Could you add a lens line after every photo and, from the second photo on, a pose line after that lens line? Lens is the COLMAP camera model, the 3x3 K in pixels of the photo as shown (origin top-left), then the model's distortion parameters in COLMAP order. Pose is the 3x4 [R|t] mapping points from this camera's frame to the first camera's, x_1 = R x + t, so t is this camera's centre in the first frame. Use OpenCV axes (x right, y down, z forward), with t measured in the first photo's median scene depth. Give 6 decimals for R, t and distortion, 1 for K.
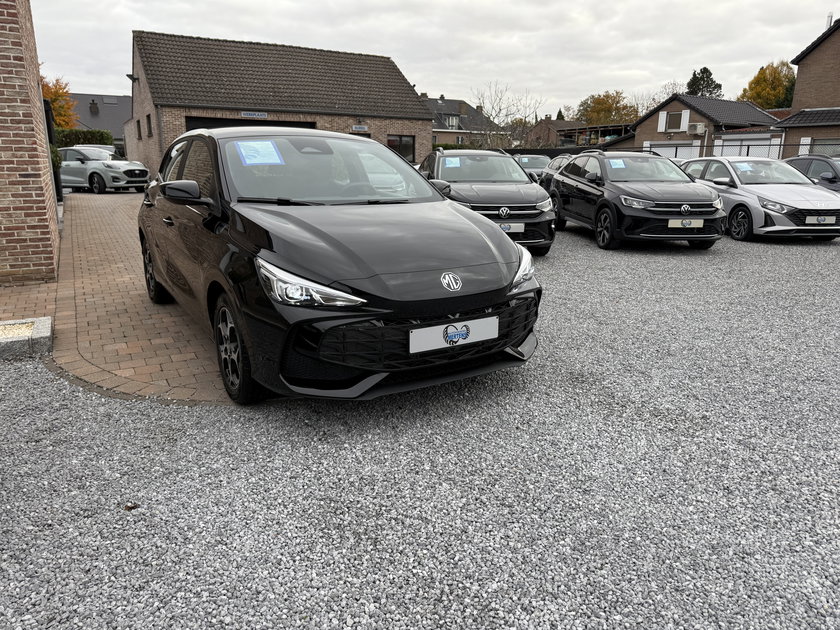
lens RADIAL K [[599.3, 0, 423.9], [0, 599.3, 318.9], [0, 0, 1]] dist [0.012017, -0.014258]
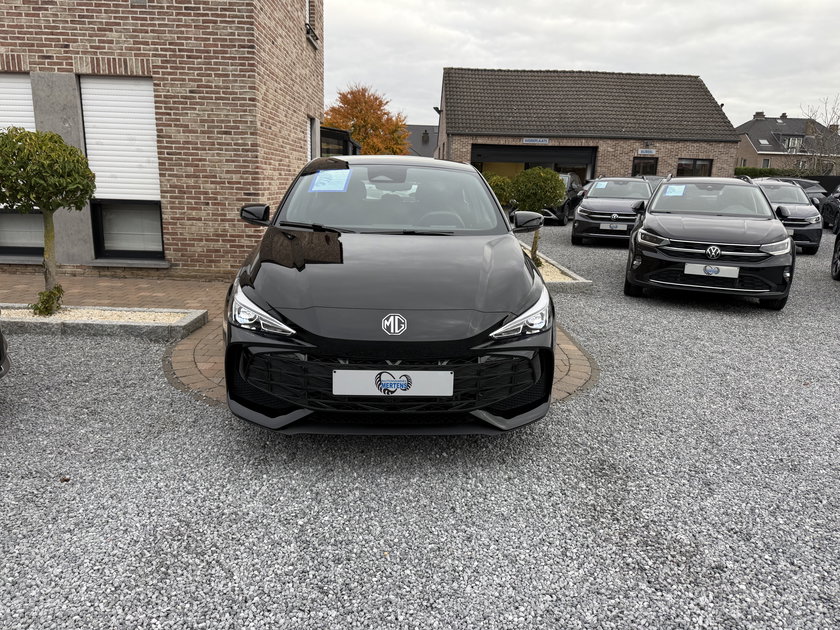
lens RADIAL K [[599.3, 0, 413.1], [0, 599.3, 311.3], [0, 0, 1]] dist [0.012017, -0.014258]
pose [[0.866501, 0.121484, -0.484167, 0.241830], [-0.145168, 0.989340, -0.011563, -0.036158], [0.477601, 0.080305, 0.874899, 0.108843]]
